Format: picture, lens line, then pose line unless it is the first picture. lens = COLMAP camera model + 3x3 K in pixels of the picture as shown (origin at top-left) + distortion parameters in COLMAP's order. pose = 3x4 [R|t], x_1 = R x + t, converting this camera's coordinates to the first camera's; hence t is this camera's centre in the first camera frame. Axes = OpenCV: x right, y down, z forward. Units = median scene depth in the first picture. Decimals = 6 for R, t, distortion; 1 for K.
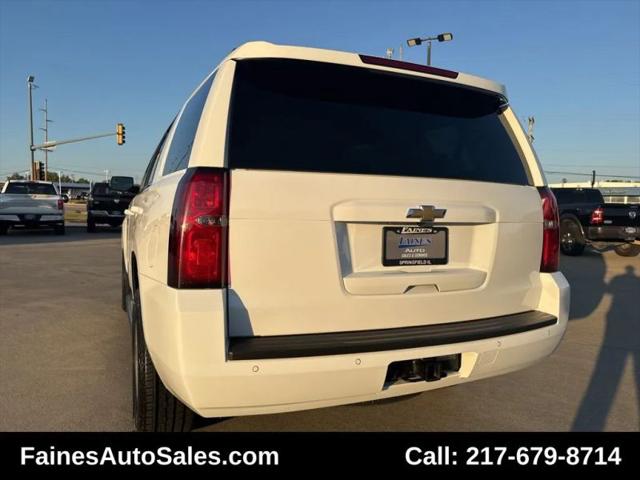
lens RADIAL K [[455.8, 0, 322.4], [0, 455.8, 238.0], [0, 0, 1]] dist [0.024918, -0.031722]
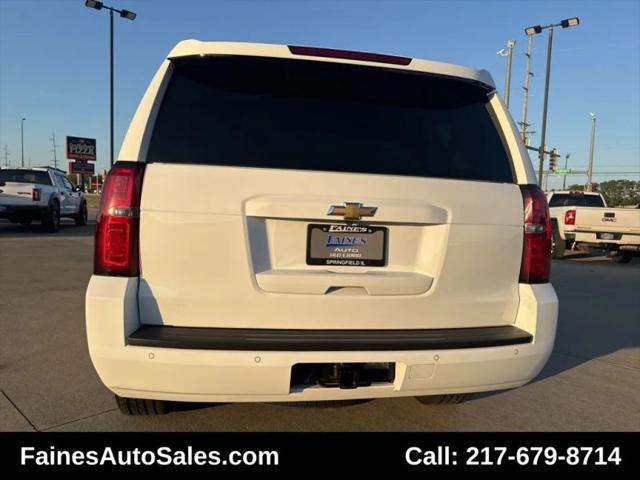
lens RADIAL K [[455.8, 0, 316.1], [0, 455.8, 241.9], [0, 0, 1]] dist [0.024918, -0.031722]
pose [[0.968985, 0.038434, -0.244113, 0.372792], [-0.036638, 0.999258, 0.011898, 0.001151], [0.244389, -0.002586, 0.969674, 0.068735]]
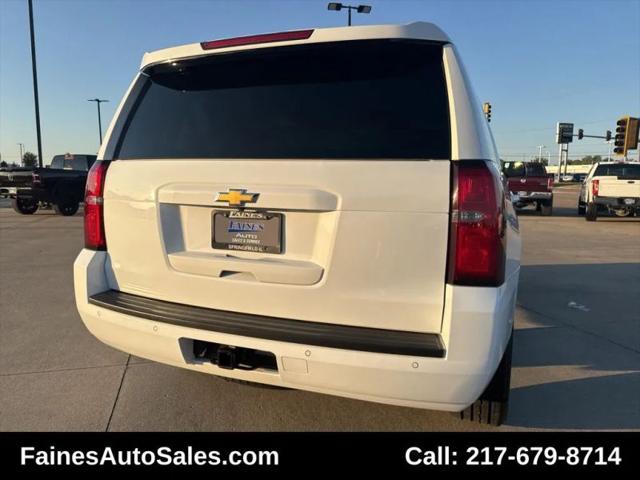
lens RADIAL K [[455.8, 0, 316.1], [0, 455.8, 242.5], [0, 0, 1]] dist [0.024918, -0.031722]
pose [[0.697050, 0.084726, -0.711999, 0.993901], [-0.044319, 0.996187, 0.075155, -0.037720], [0.715651, -0.020832, 0.698147, 0.433683]]
